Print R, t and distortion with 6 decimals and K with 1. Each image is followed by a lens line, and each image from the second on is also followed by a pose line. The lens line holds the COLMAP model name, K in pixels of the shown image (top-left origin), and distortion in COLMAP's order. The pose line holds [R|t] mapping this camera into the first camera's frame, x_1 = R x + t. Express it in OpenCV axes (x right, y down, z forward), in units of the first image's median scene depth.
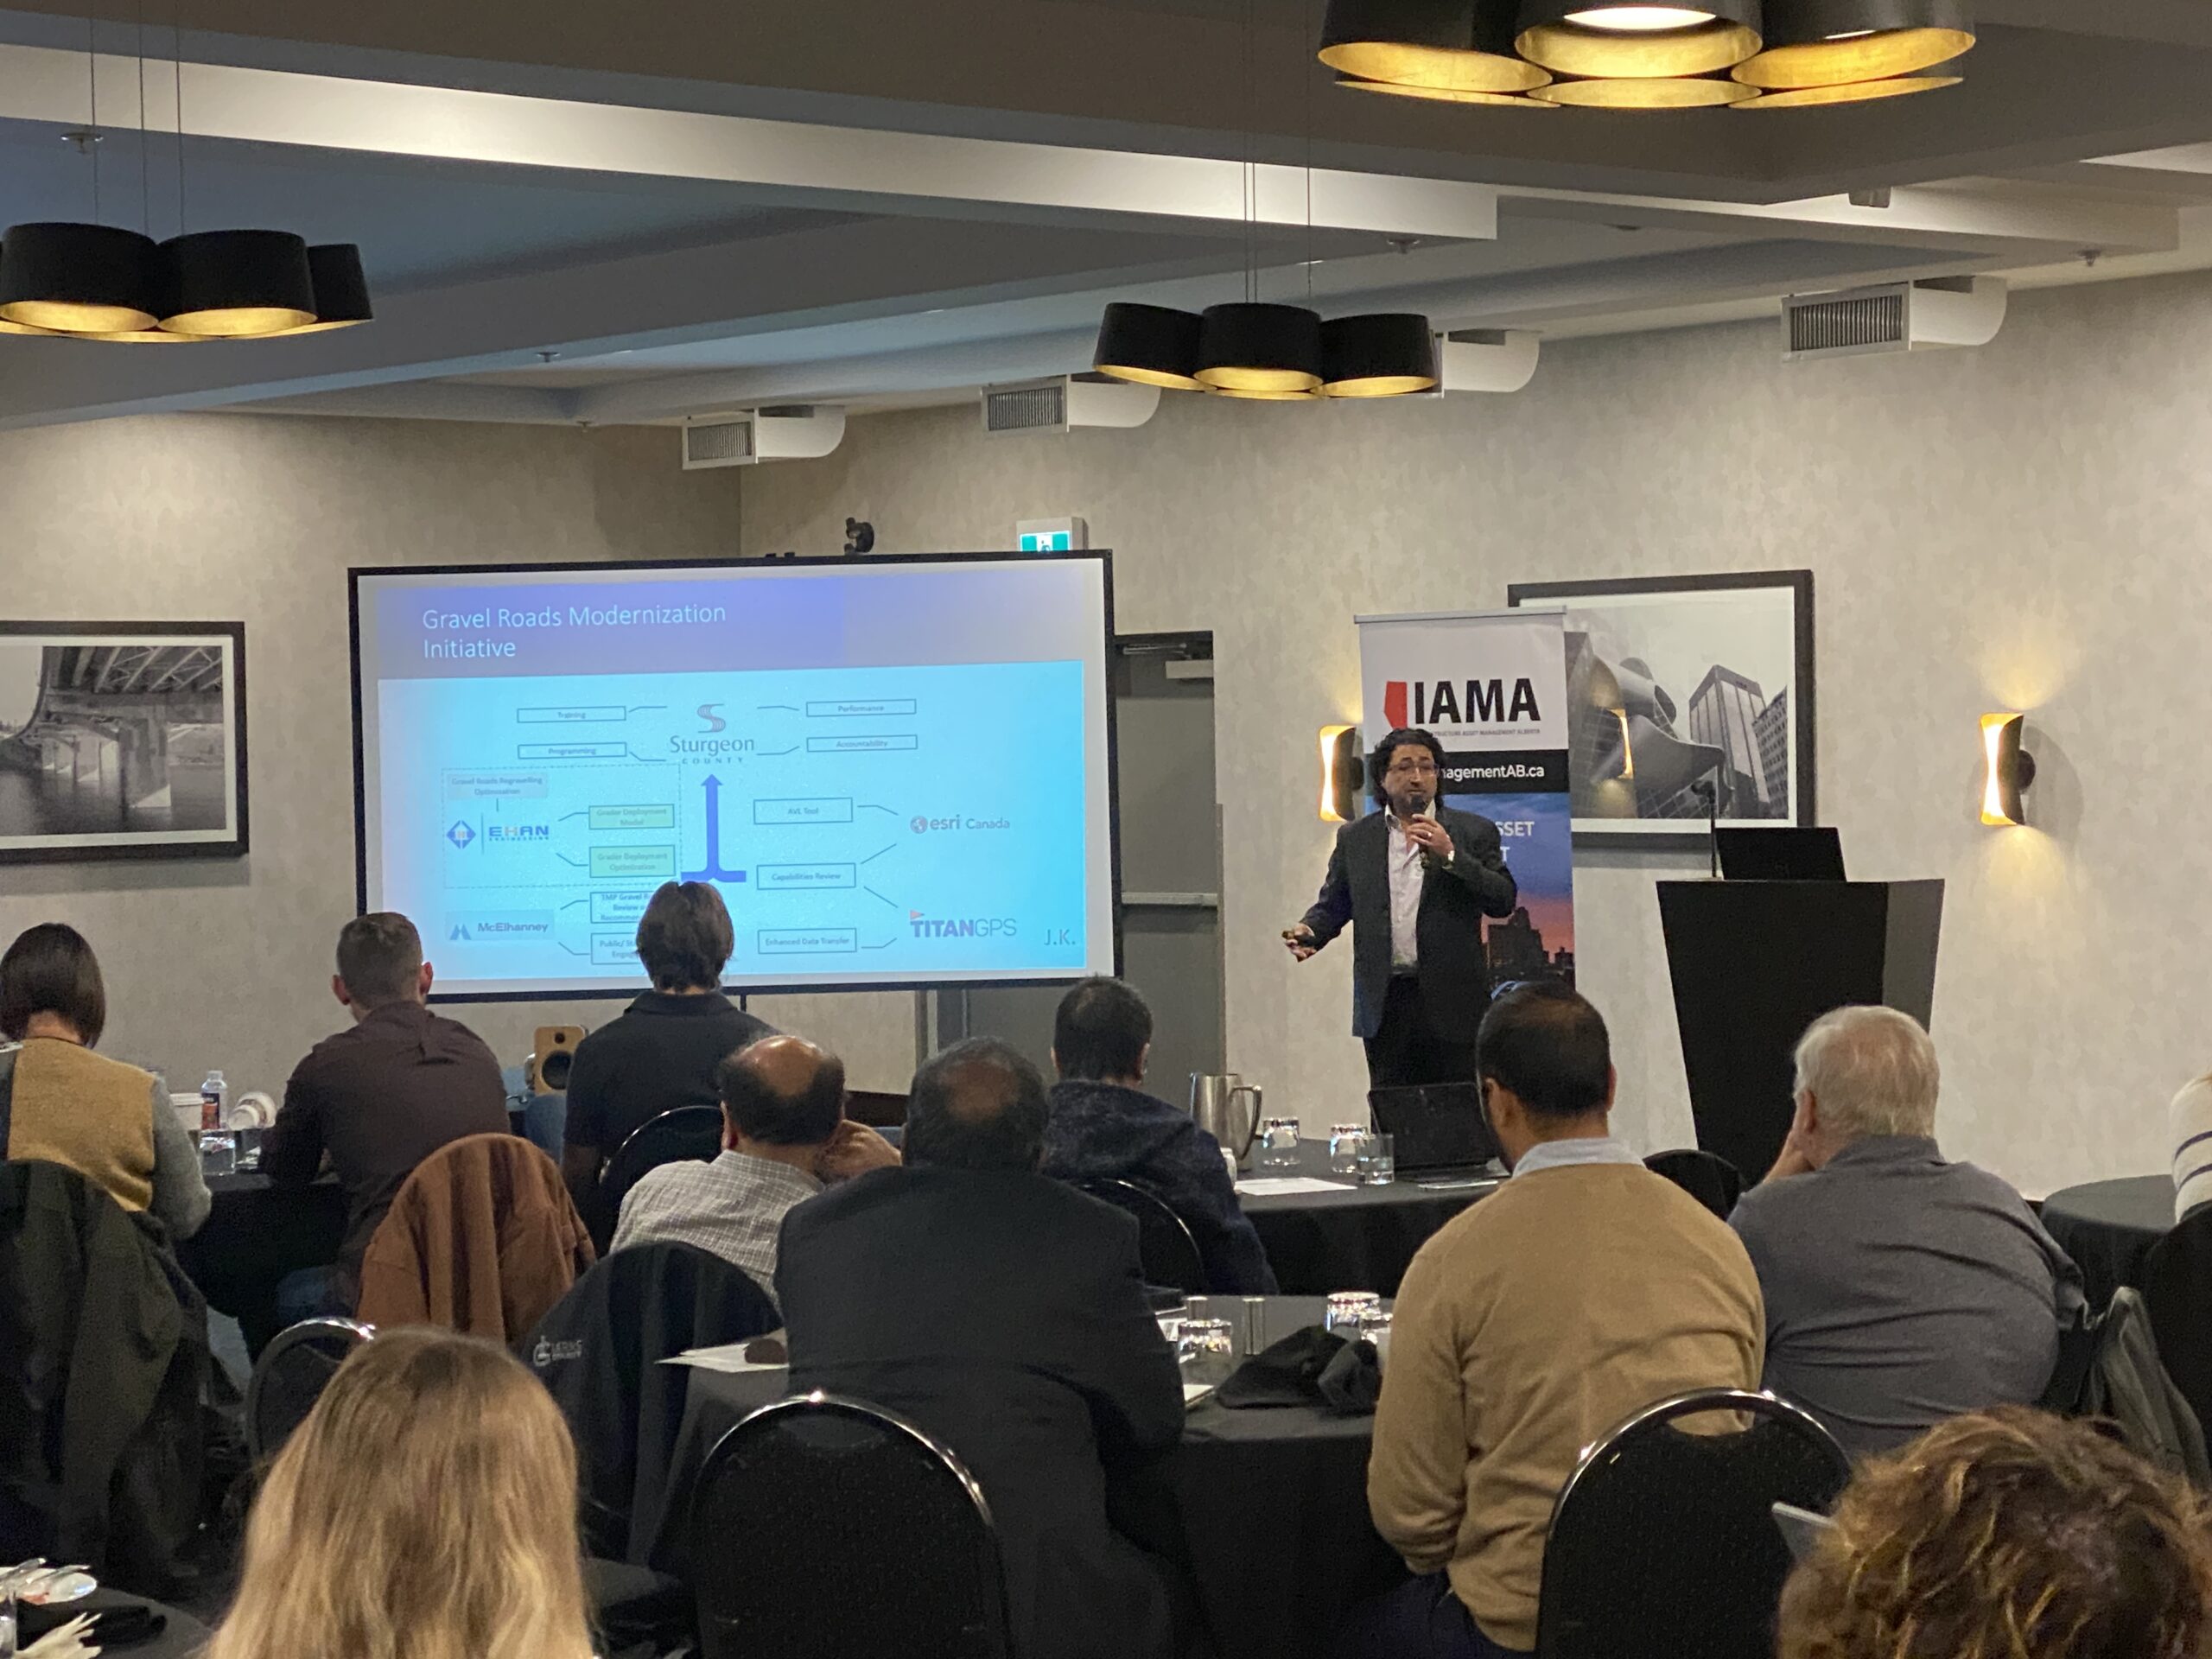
lens RADIAL K [[4663.3, 0, 1116.3], [0, 4663.3, 794.7], [0, 0, 1]] dist [0.136020, 0.000000]
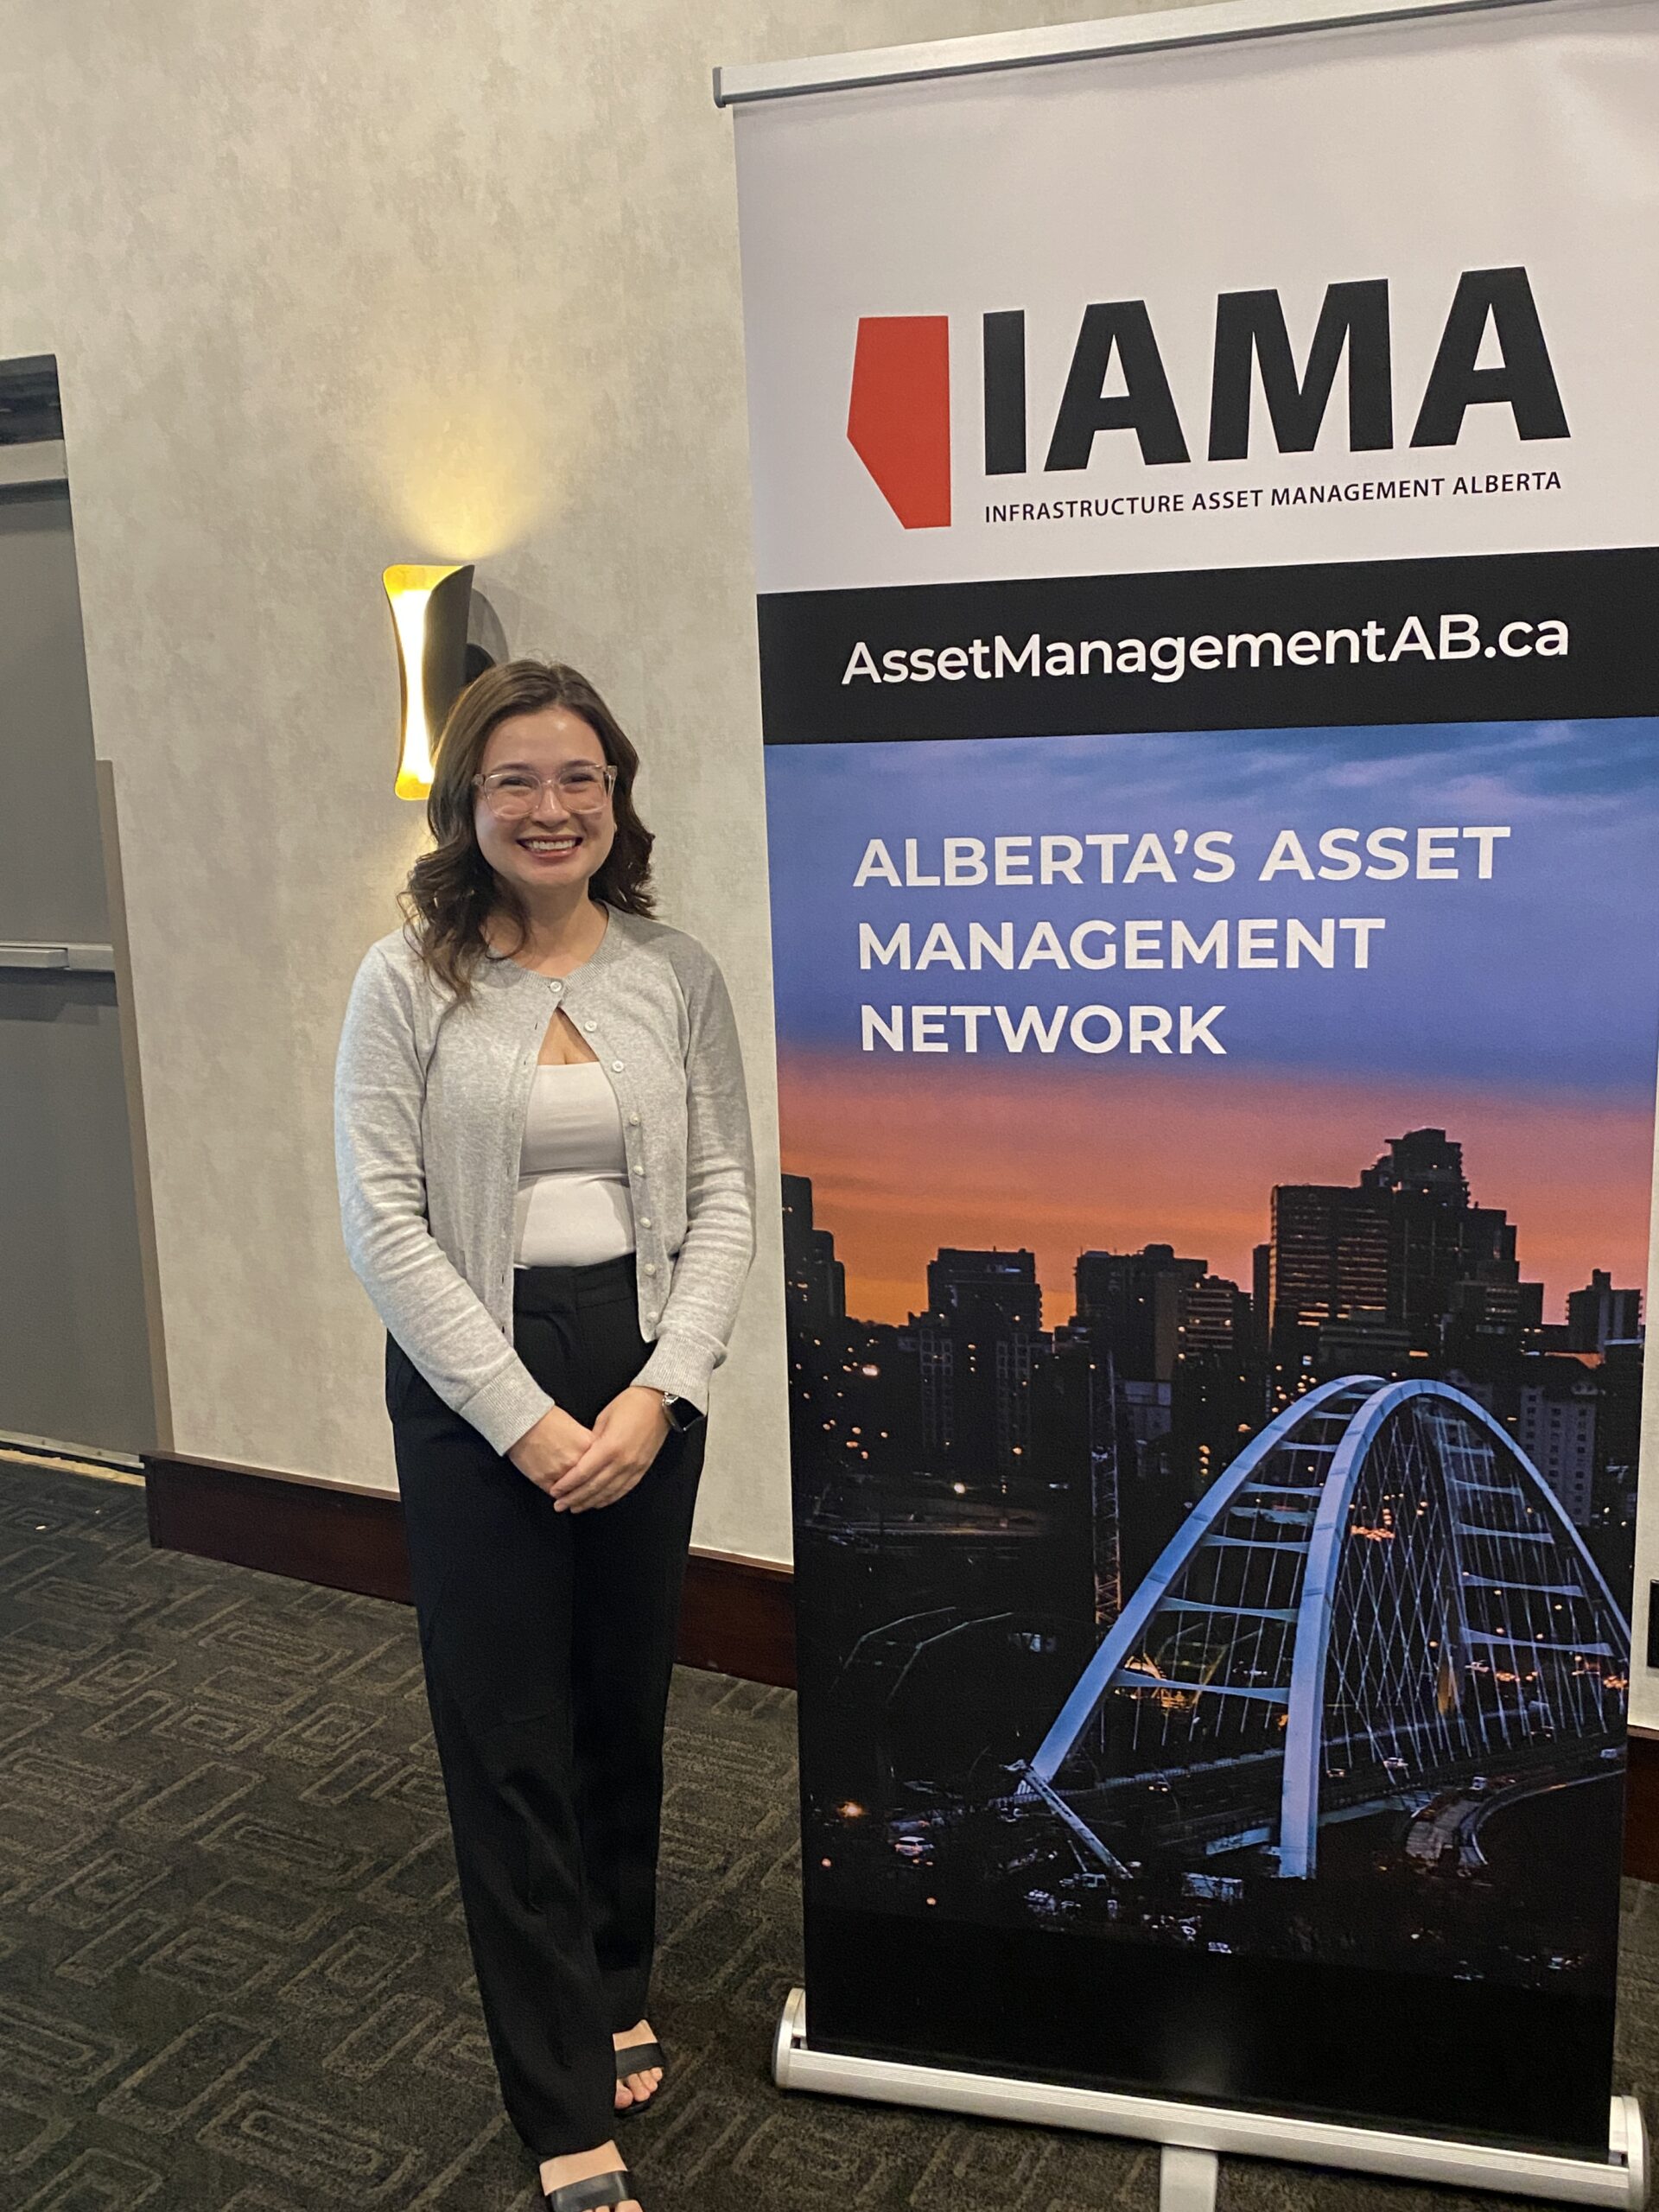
lens RADIAL K [[2104.9, 0, 802.9], [0, 2104.9, 1115.9], [0, 0, 1]] dist [0.021202, 0.000000]
pose [[0.918066, -0.088956, 0.386319, 0.002528], [0.017116, 0.982485, 0.185557, -0.001242], [-0.396059, -0.163741, 0.903508, 0.892958]]
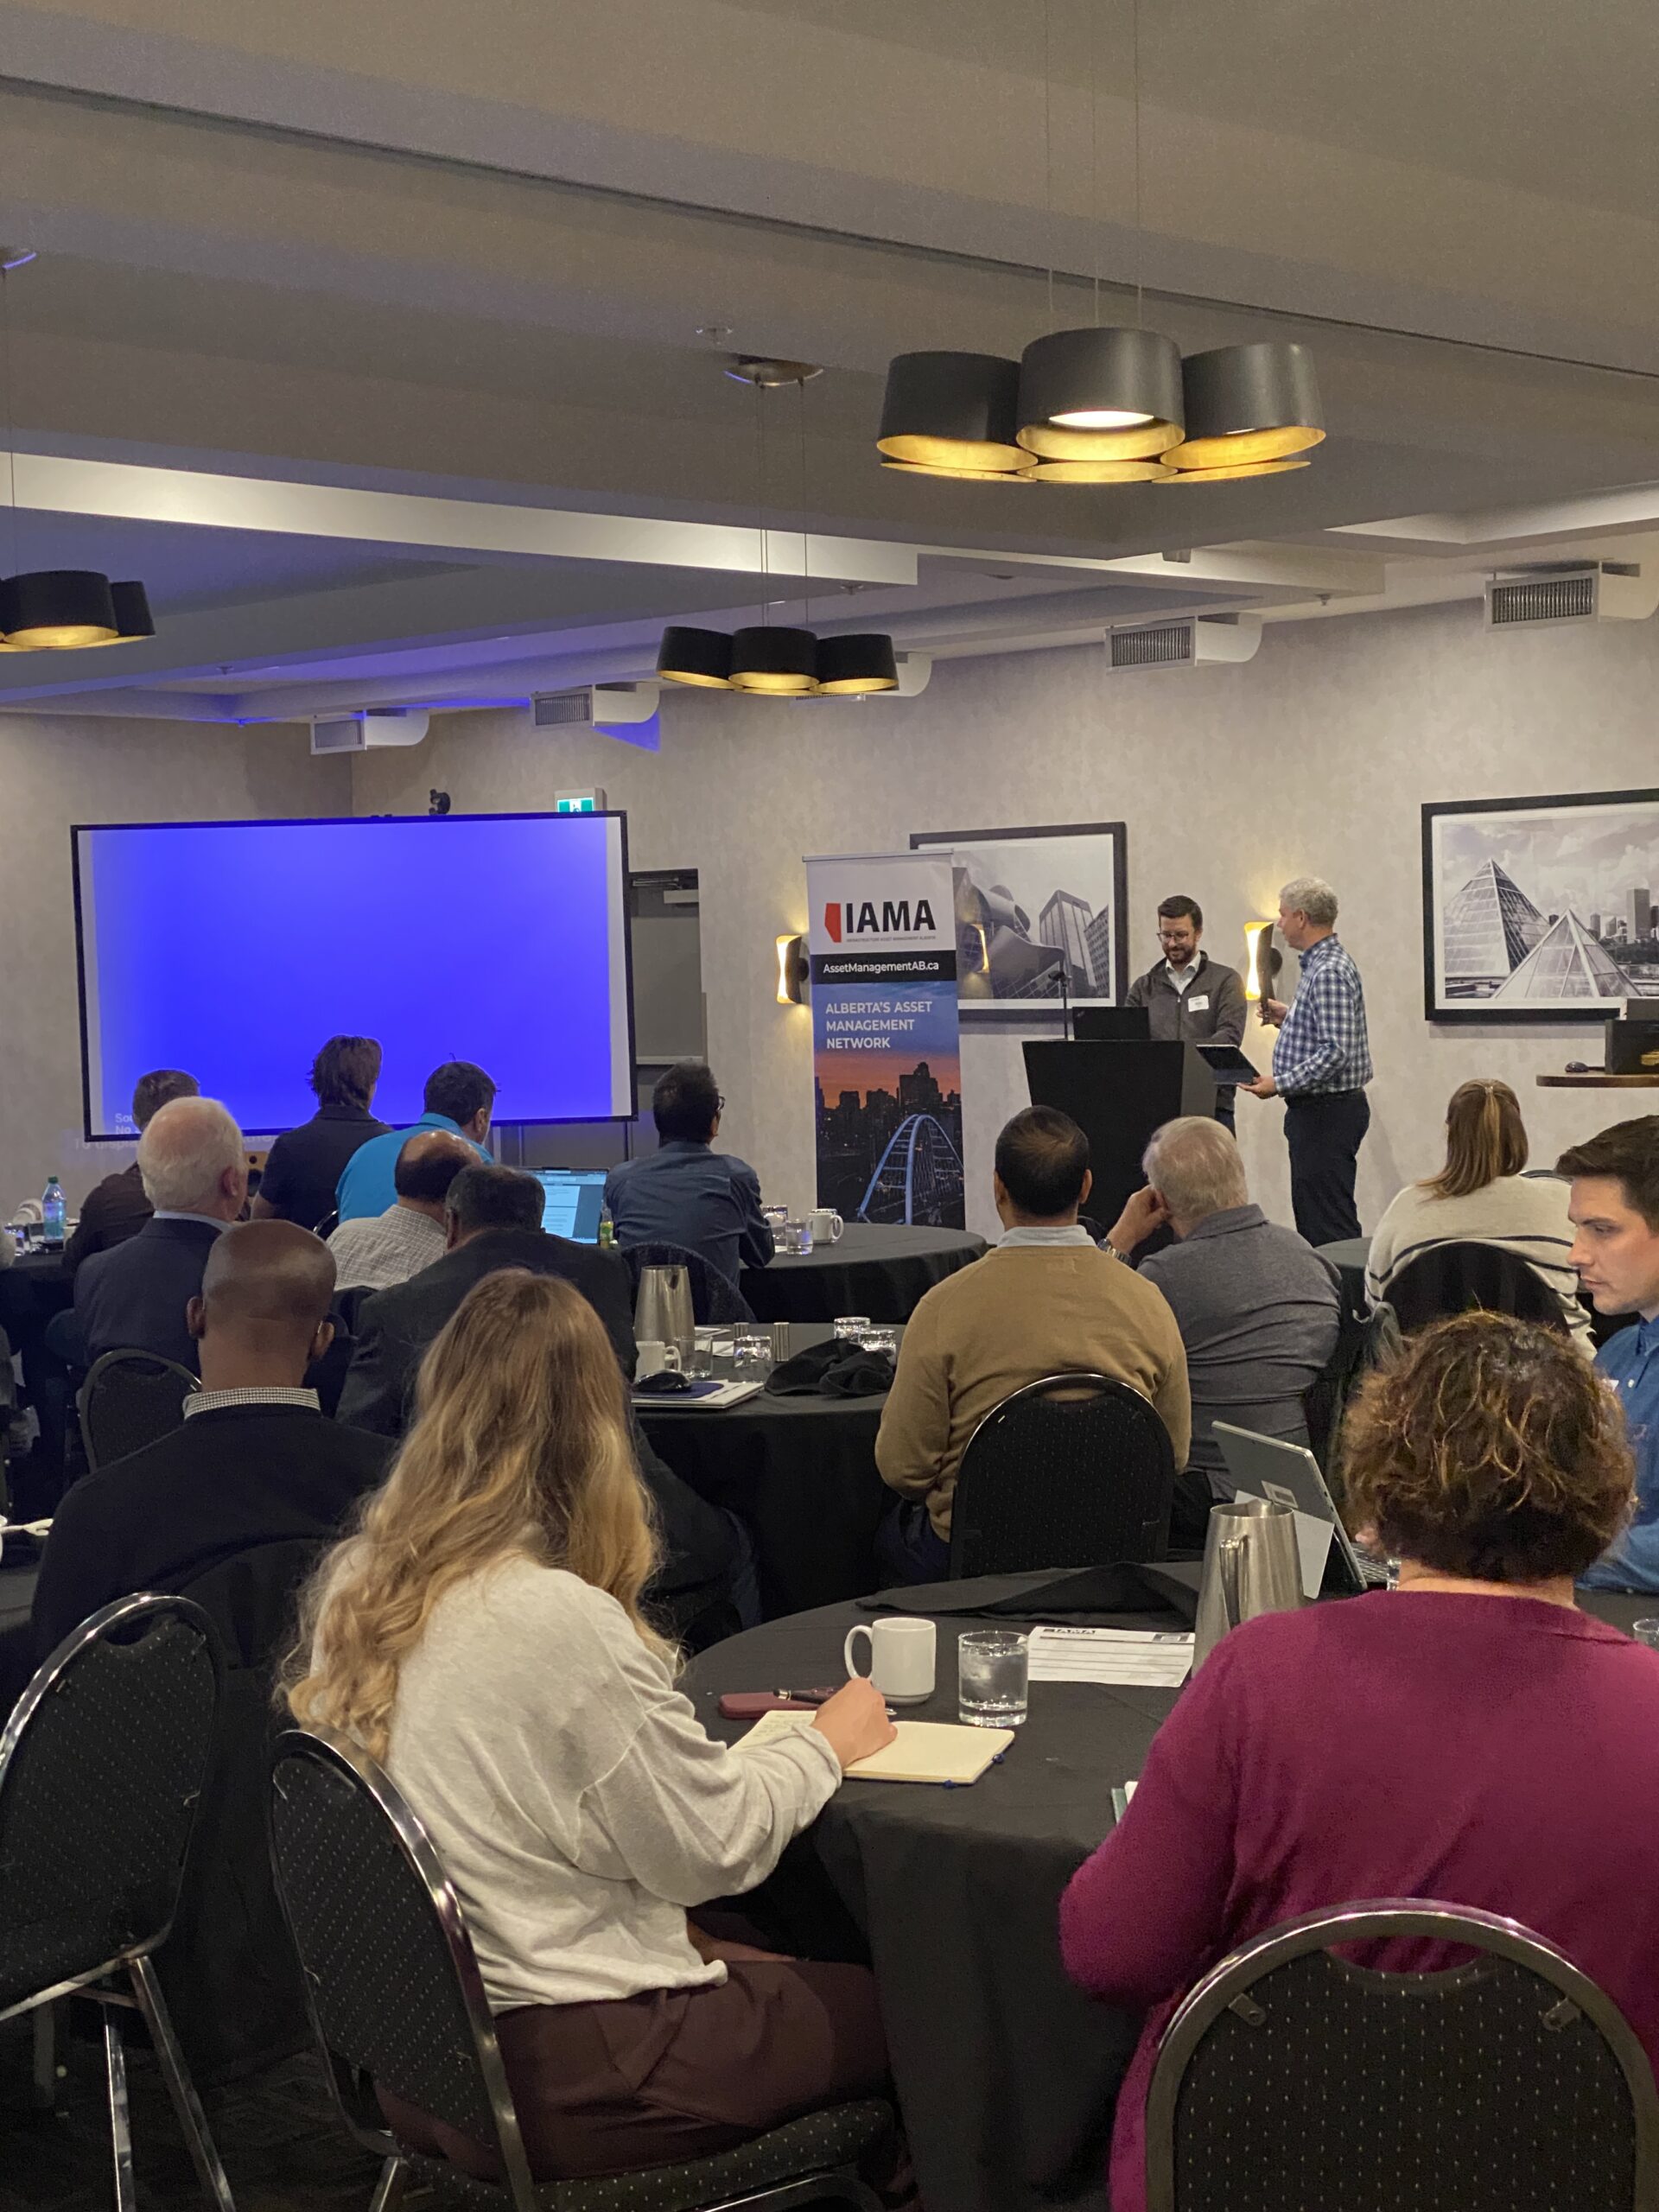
lens RADIAL K [[3353.2, 0, 822.2], [0, 3353.2, 1093.3], [0, 0, 1]] dist [0.140278, 0.000000]
pose [[0.997689, -0.010124, 0.067183, -0.012007], [0.008134, 0.999522, 0.029820, 0.002924], [-0.067453, -0.029205, 0.997295, -0.011327]]
